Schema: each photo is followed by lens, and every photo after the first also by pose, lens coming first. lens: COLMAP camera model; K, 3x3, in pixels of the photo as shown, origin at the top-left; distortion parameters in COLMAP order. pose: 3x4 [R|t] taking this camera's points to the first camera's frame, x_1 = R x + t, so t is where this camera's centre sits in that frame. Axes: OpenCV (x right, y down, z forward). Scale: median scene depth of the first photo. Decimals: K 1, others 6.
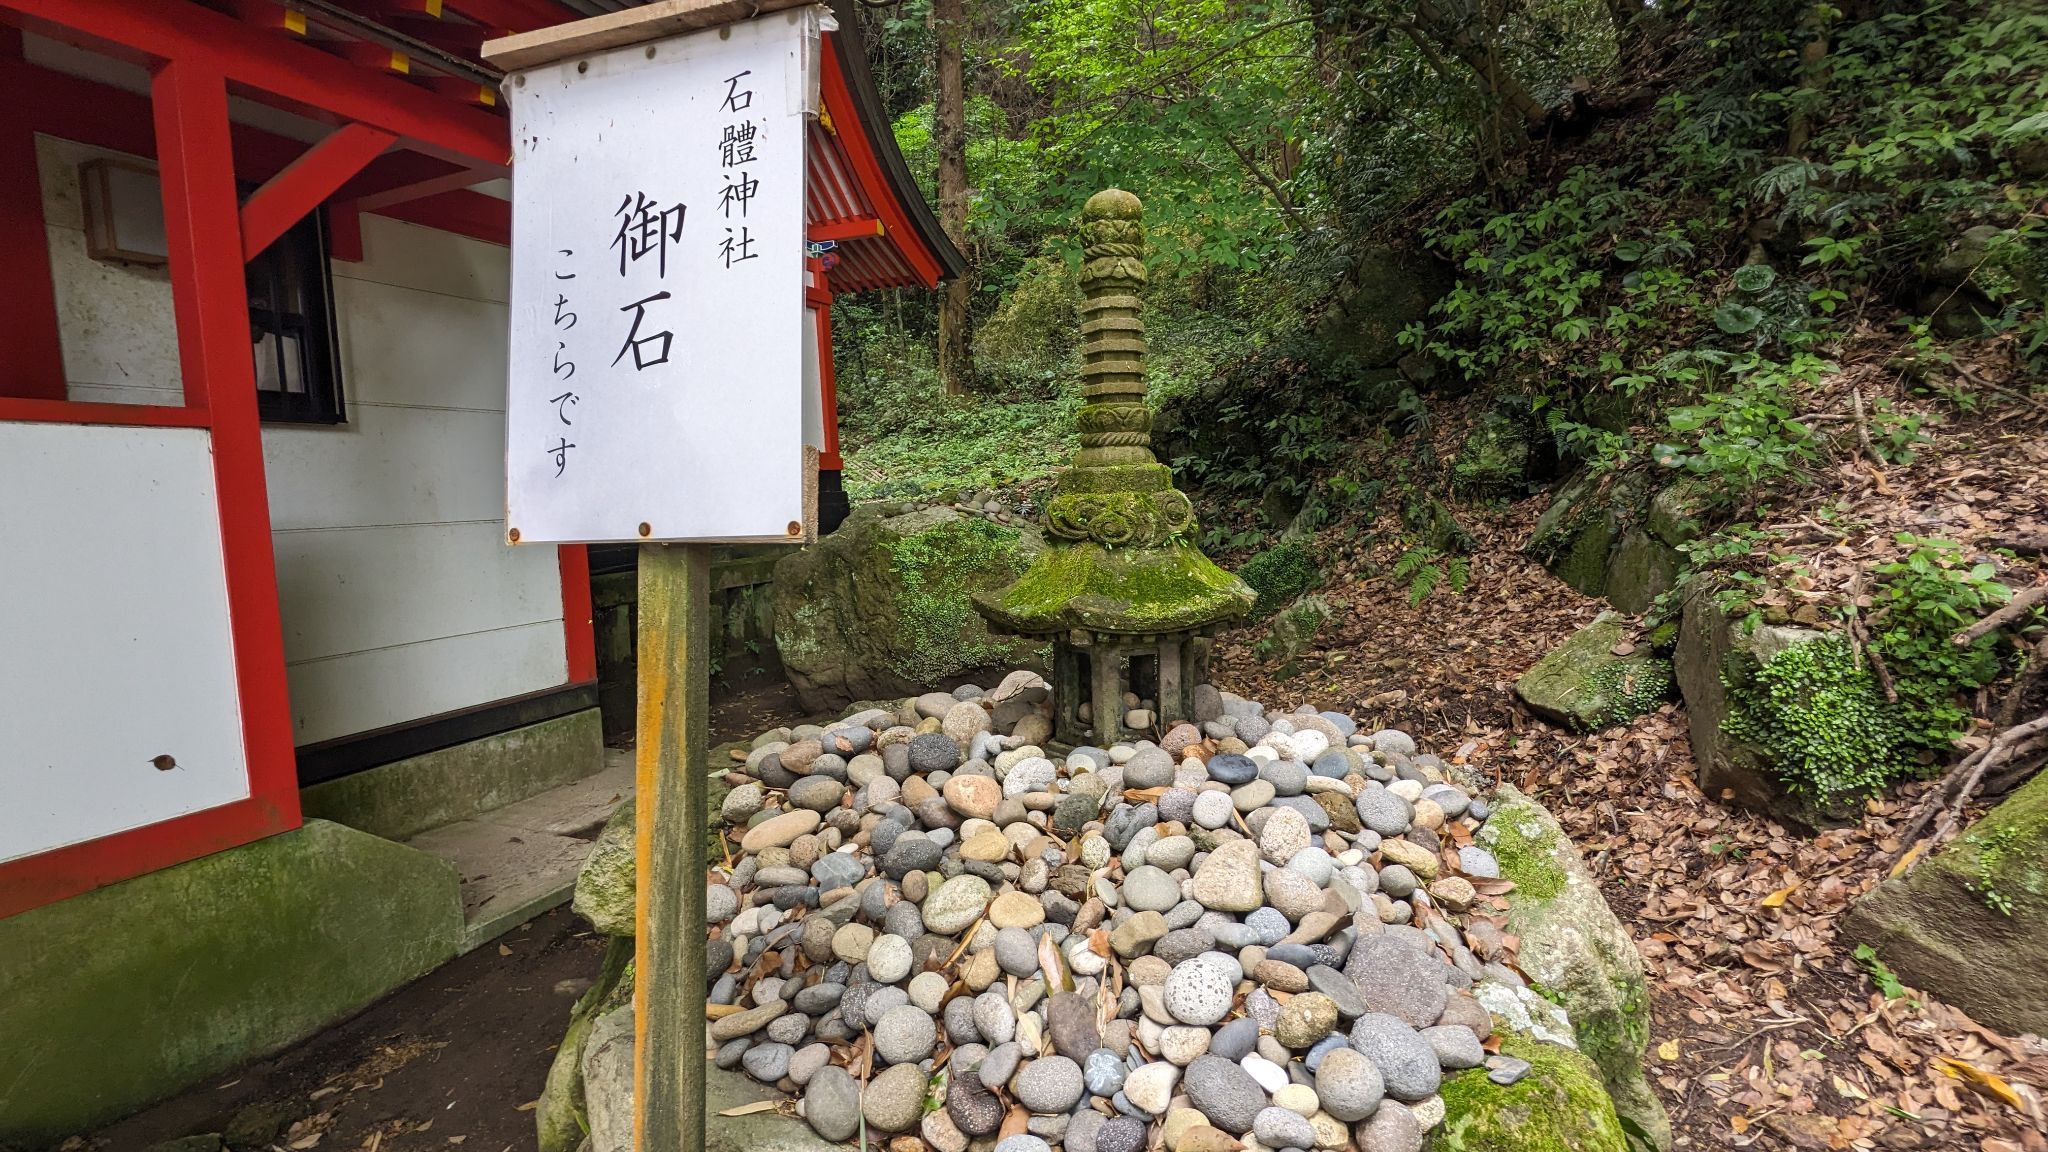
lens RADIAL K [[990.4, 0, 1018.0], [0, 990.4, 578.6], [0, 0, 1]] dist [-0.002306, 0.004341]
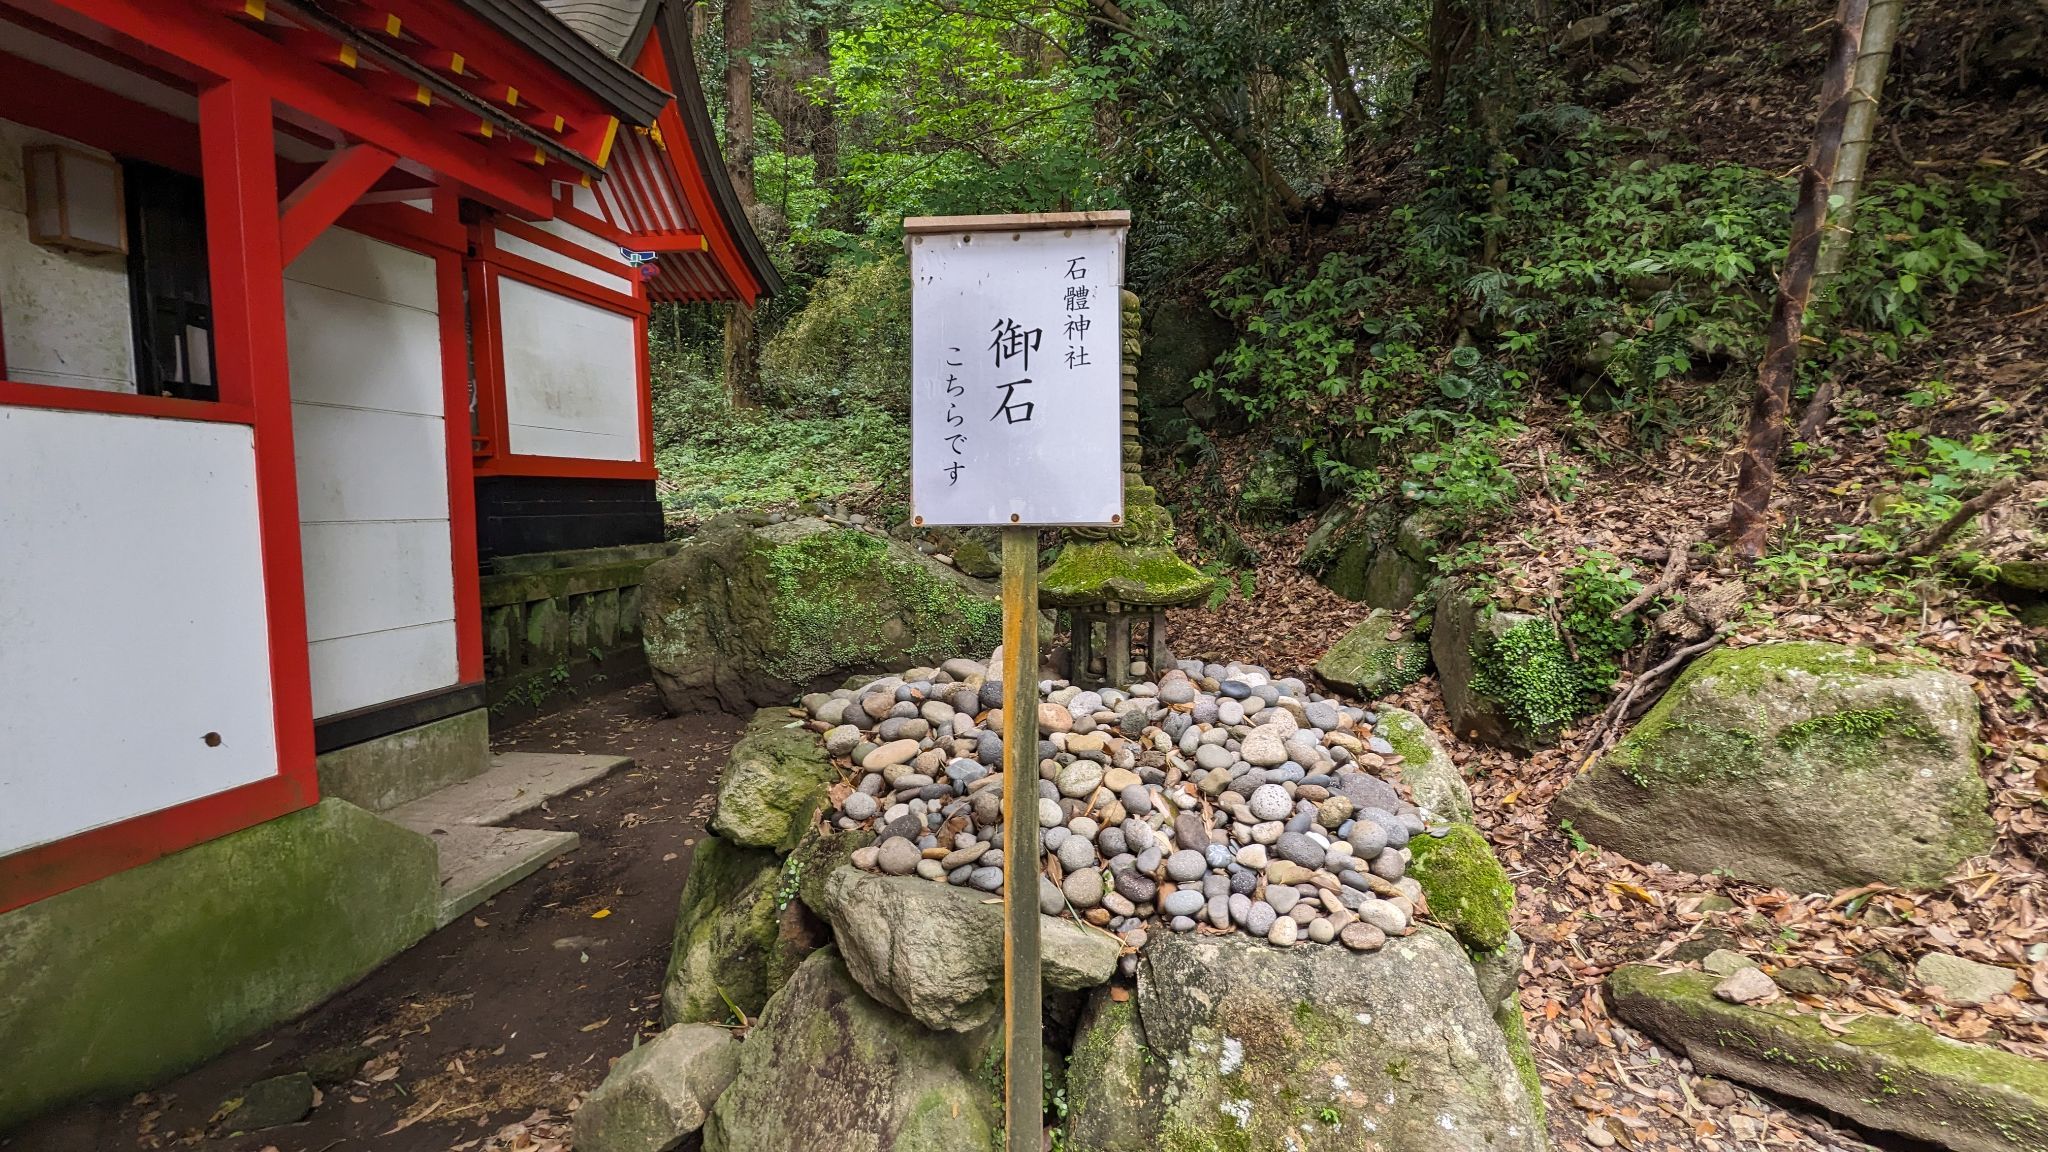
lens RADIAL K [[990.4, 0, 1018.0], [0, 990.4, 578.6], [0, 0, 1]] dist [-0.002306, 0.004341]
pose [[0.970211, 0.007840, 0.242133, -0.224377], [-0.003324, 0.999813, -0.019053, 0.024817], [-0.242238, 0.017680, 0.970056, -0.184470]]
